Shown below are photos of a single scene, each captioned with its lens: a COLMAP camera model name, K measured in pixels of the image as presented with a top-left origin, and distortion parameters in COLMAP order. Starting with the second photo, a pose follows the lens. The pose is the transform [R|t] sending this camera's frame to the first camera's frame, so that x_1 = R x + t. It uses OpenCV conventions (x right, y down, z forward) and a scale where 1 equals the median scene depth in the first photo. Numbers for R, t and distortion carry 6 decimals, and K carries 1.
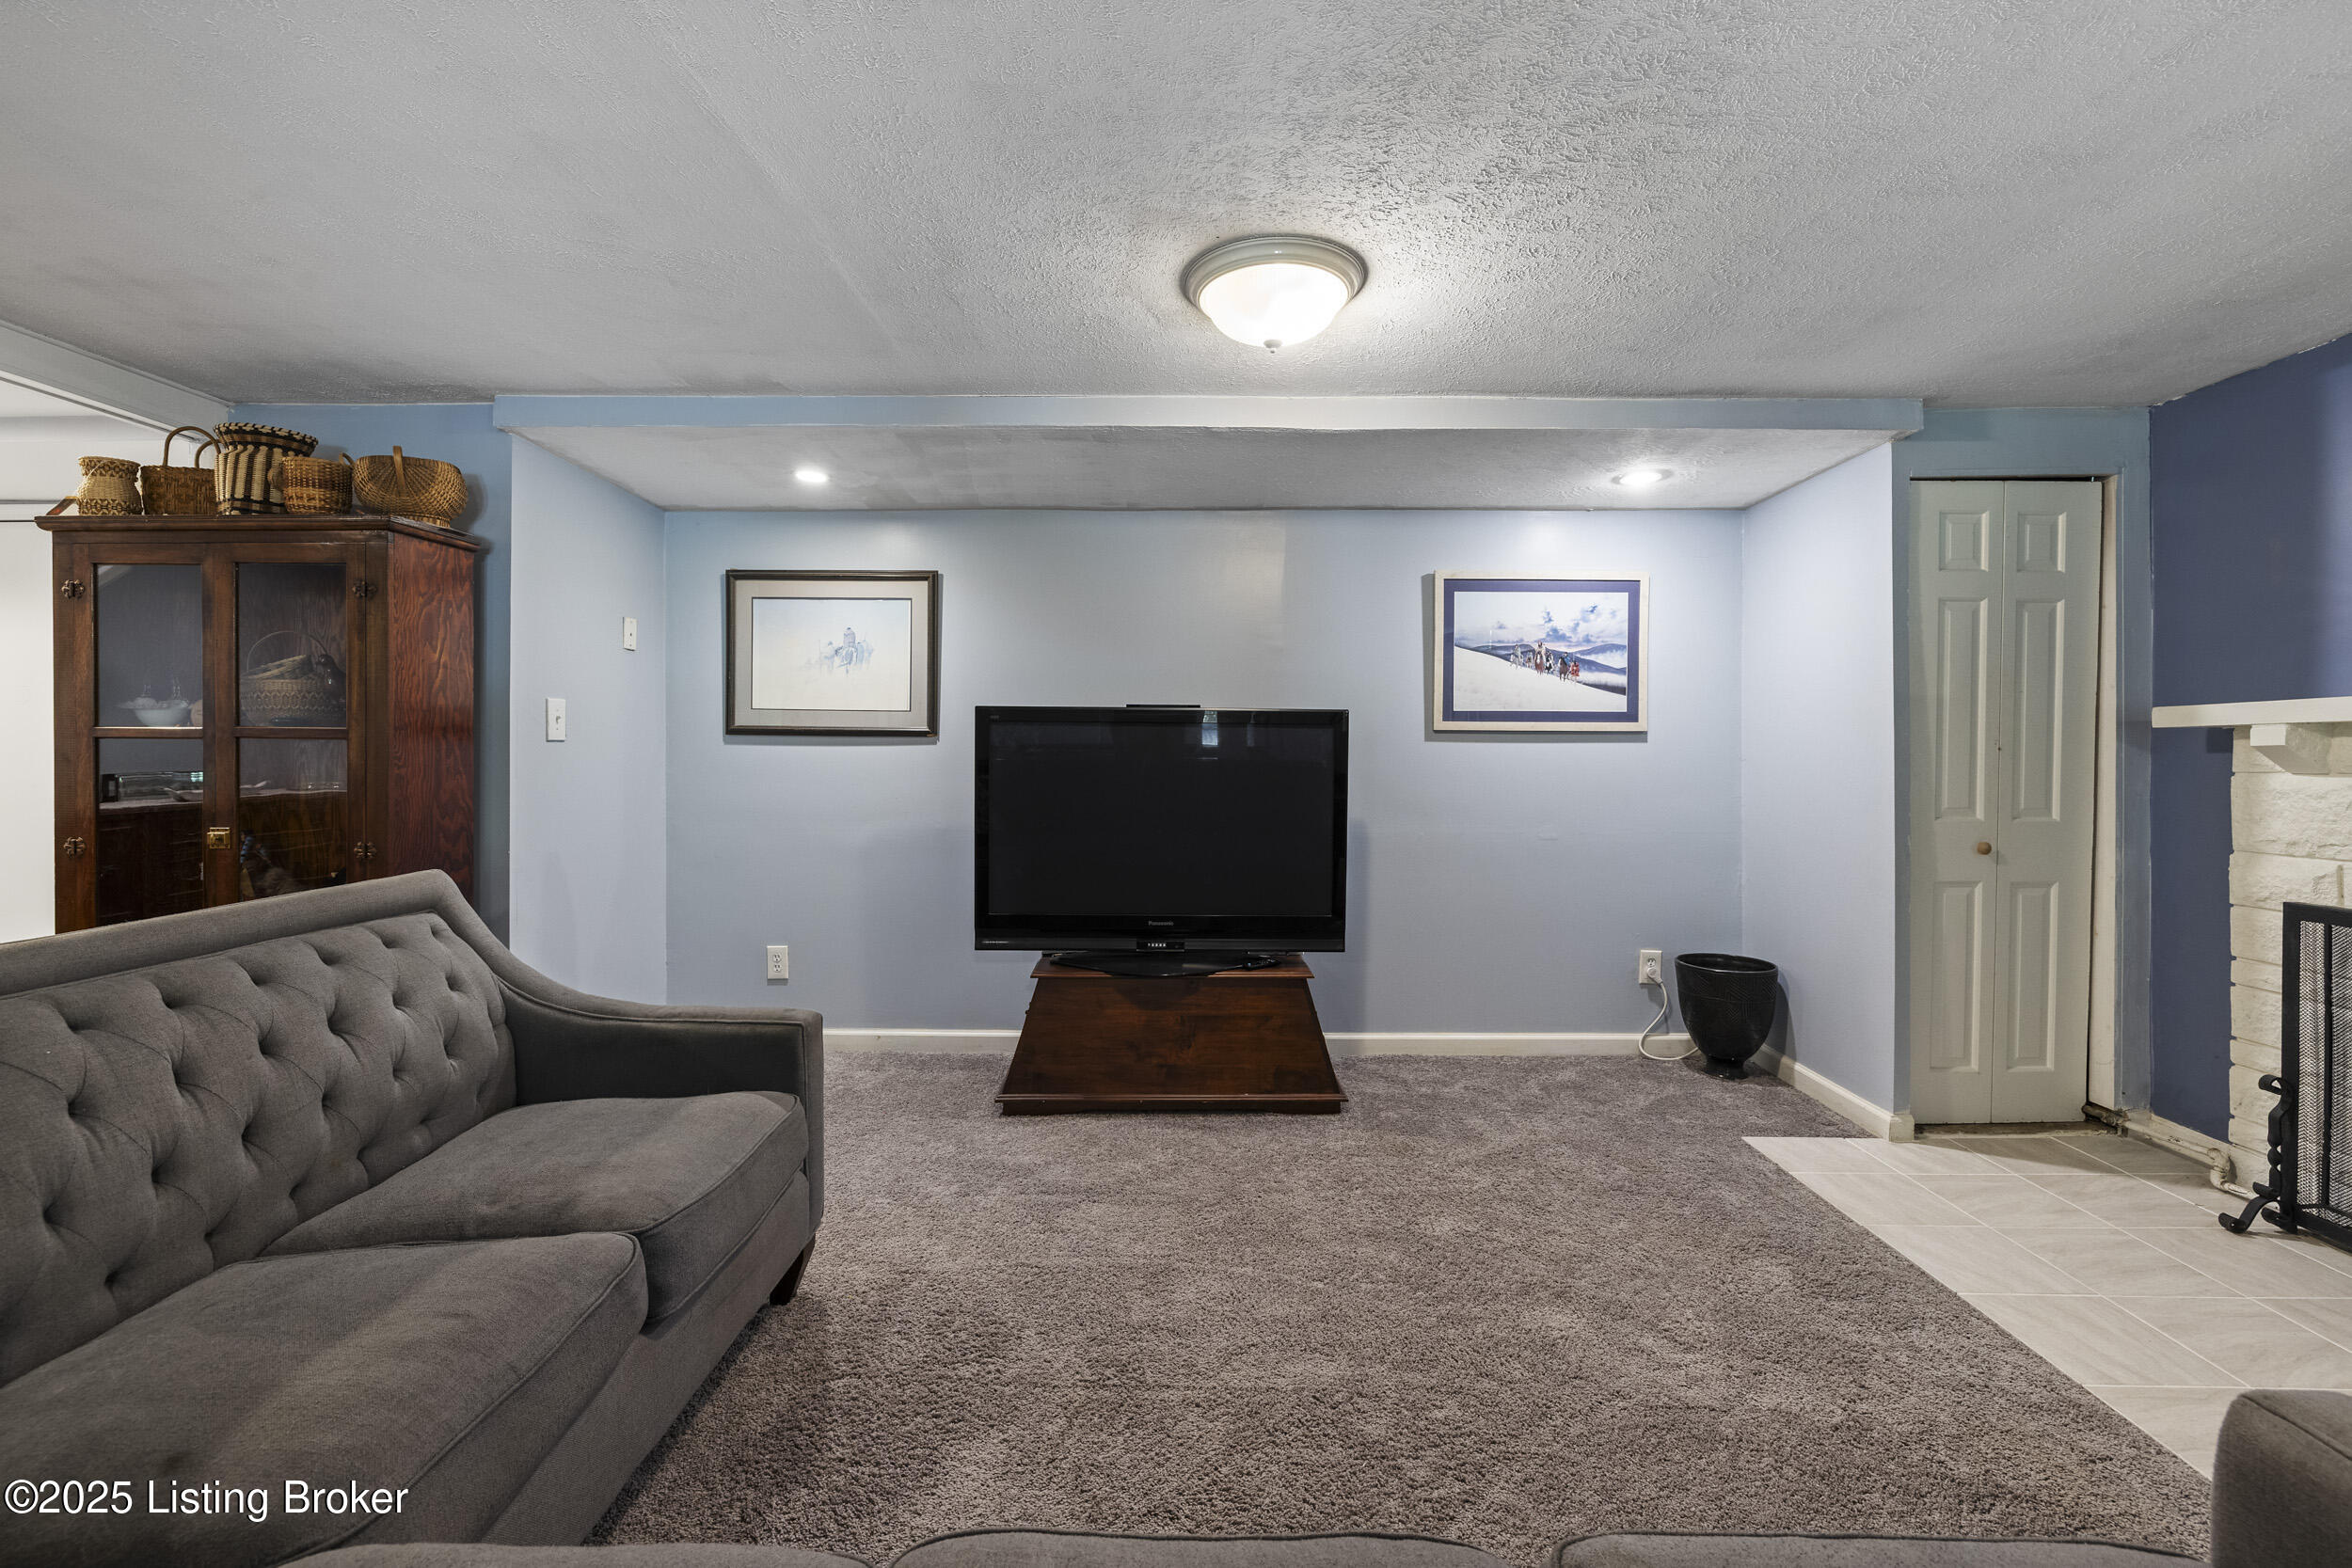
lens RADIAL K [[988.4, 0, 1180.3], [0, 988.4, 762.9], [0, 0, 1]] dist [-0.001445, -0.000231]
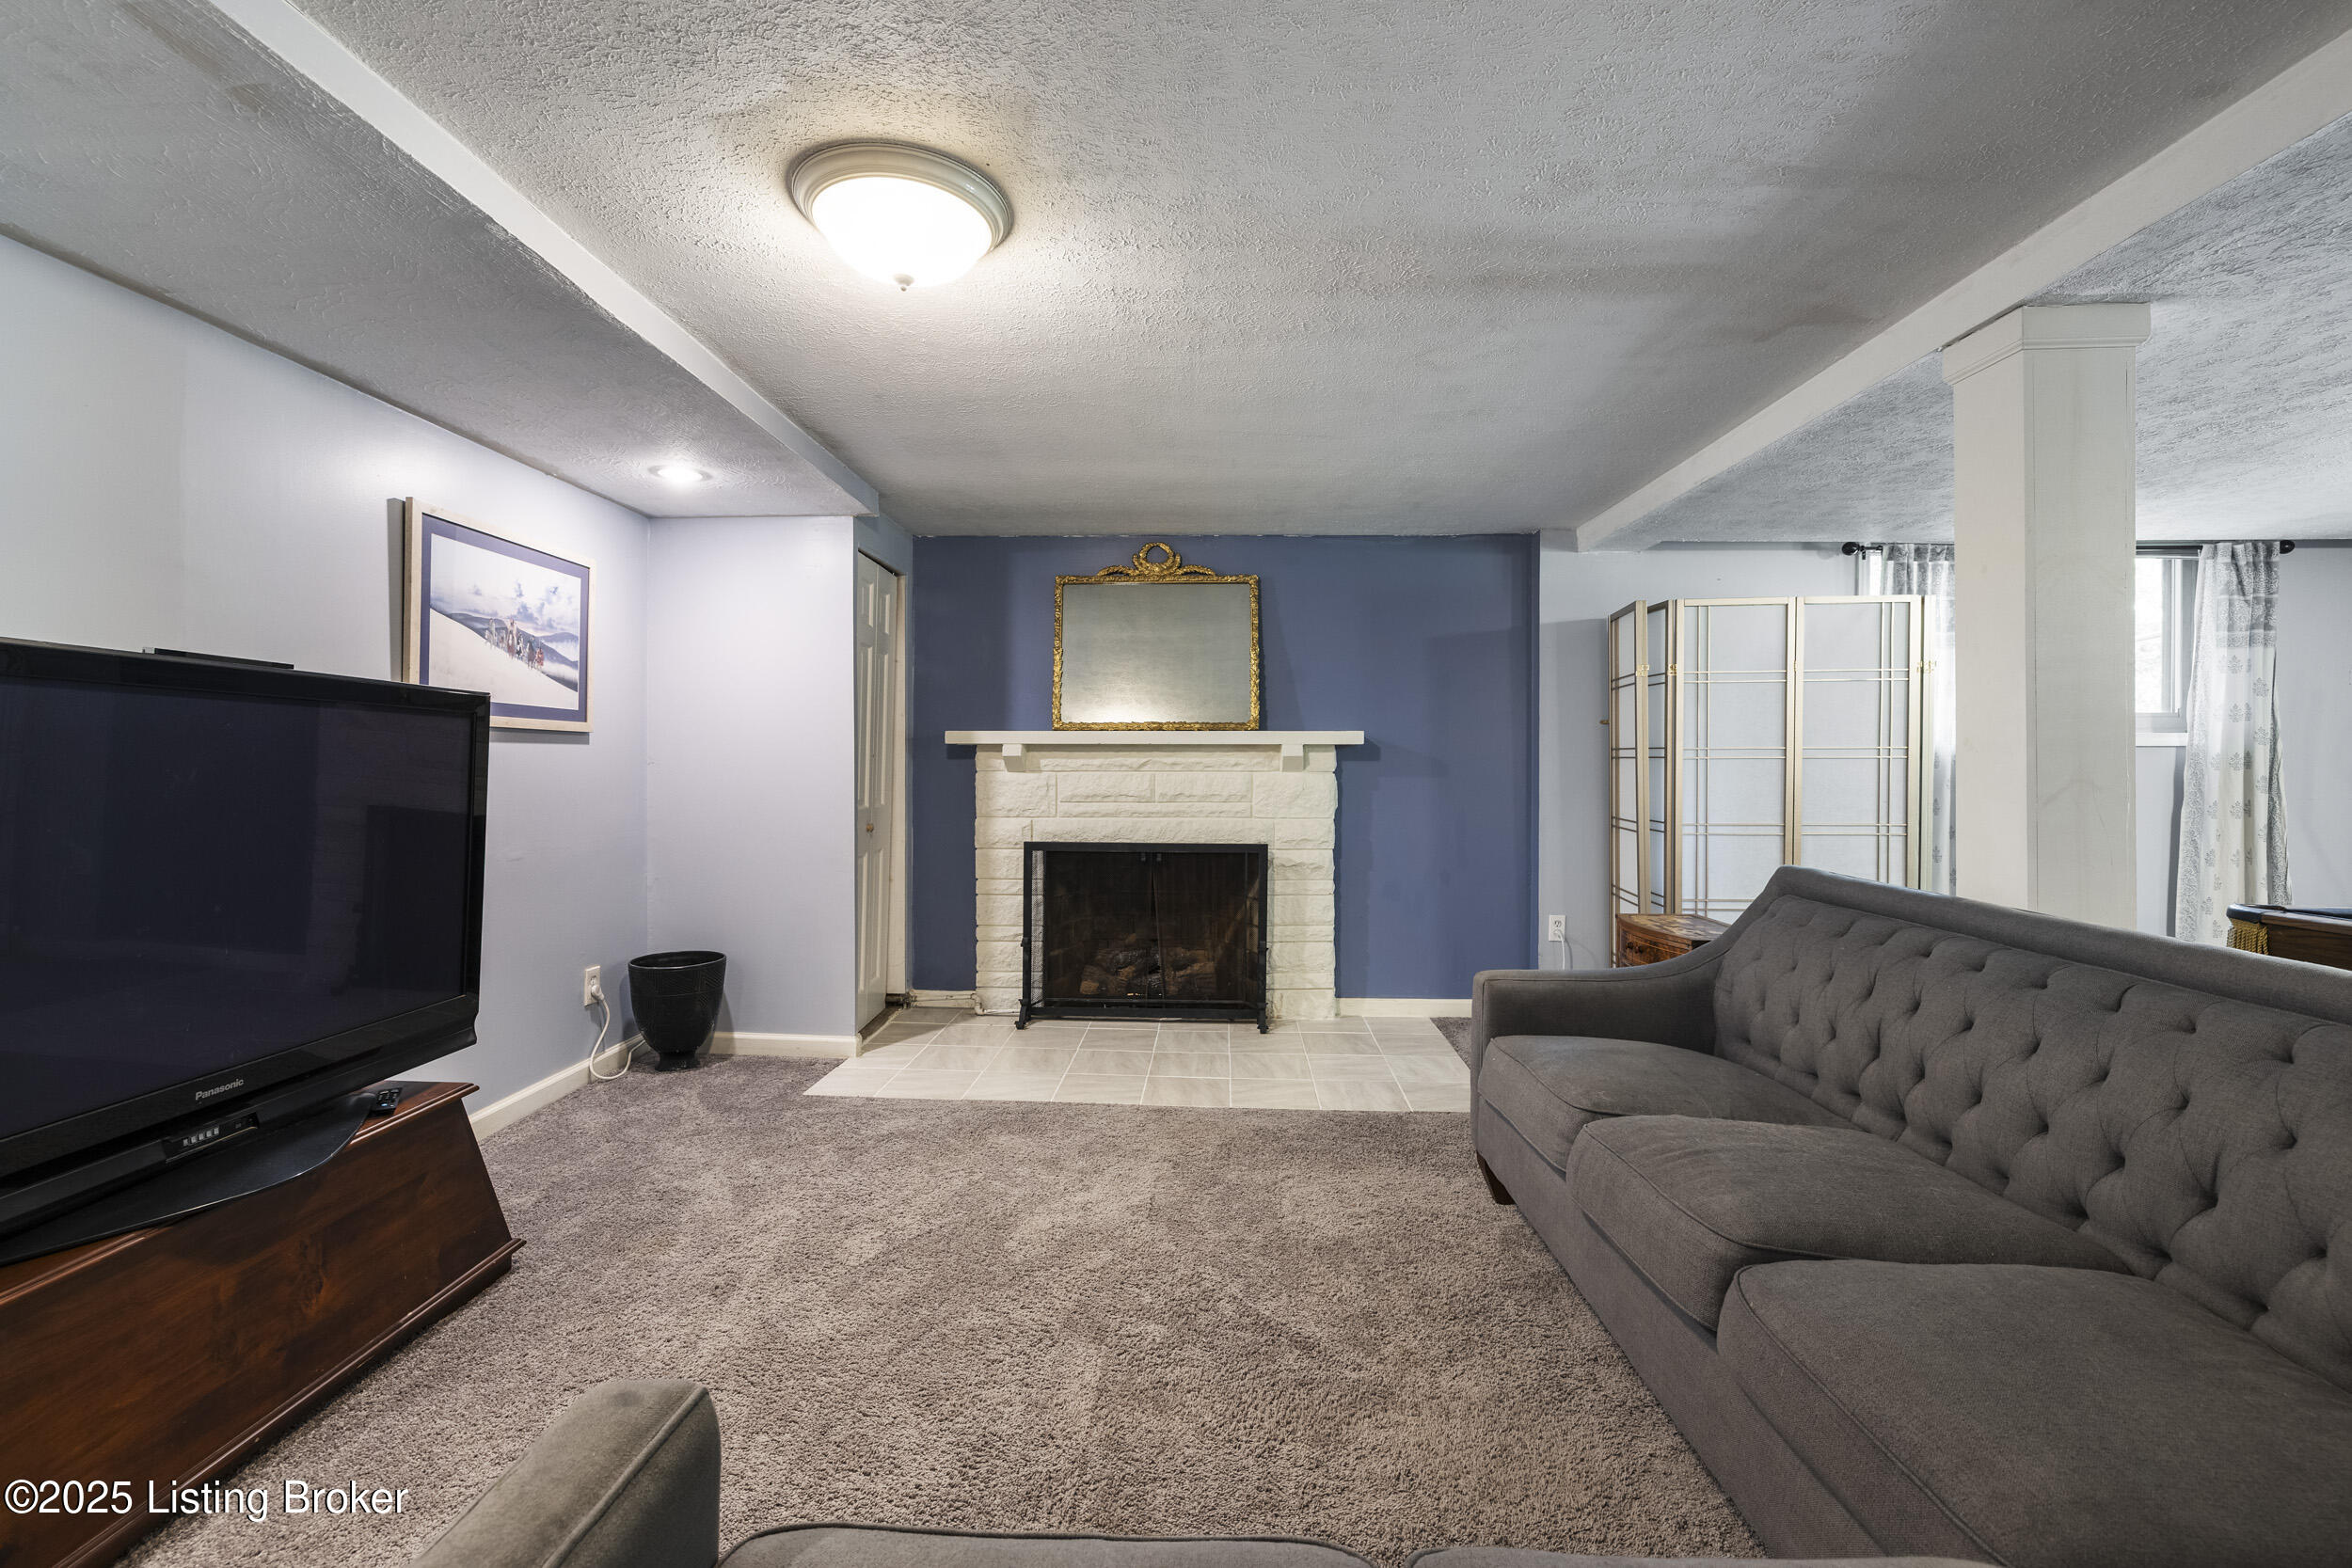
lens RADIAL K [[985.1, 0, 1176.0], [0, 985.1, 784.0], [0, 0, 1]] dist [-0.001583, -0.000151]
pose [[0.022473, -0.023437, 0.999473, -0.504533], [-0.000999, 0.999724, 0.023465, -0.006577], [-0.999747, -0.001525, 0.022443, 0.496301]]
